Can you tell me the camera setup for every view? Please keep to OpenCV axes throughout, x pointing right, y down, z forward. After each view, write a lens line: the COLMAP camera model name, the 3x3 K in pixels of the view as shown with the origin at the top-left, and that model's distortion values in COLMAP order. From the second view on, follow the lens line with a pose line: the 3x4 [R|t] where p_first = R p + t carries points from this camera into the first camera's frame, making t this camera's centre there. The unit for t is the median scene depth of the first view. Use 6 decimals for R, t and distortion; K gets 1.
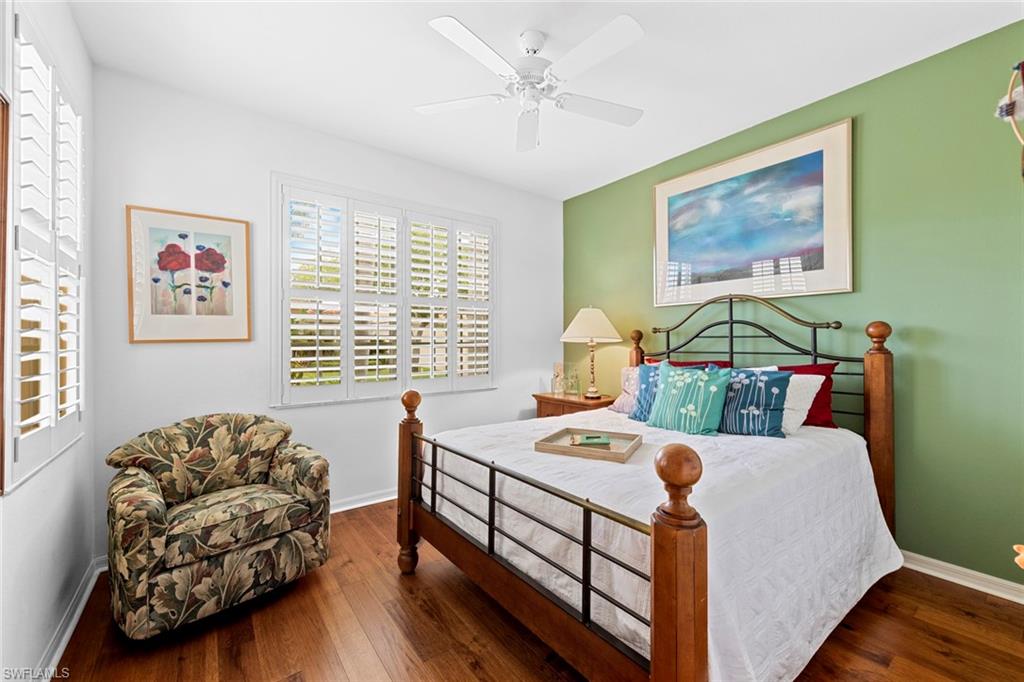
lens RADIAL K [[410.2, 0, 512.0], [0, 410.2, 341.0], [0, 0, 1]] dist [0.001173, -0.000058]
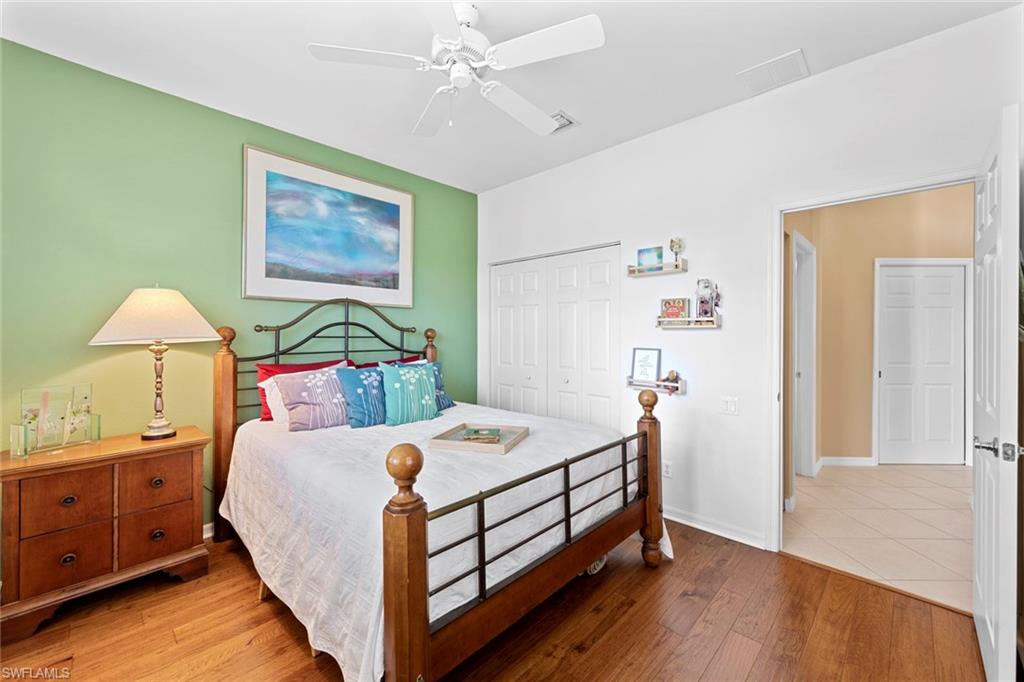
lens RADIAL K [[405.0, 0, 510.5], [0, 405.0, 339.0], [0, 0, 1]] dist [0.005863, -0.000264]
pose [[-0.149139, -0.008488, 0.988780, -0.615371], [-0.005411, 0.999955, 0.007768, -0.016545], [-0.988801, -0.004192, -0.149178, 0.745811]]
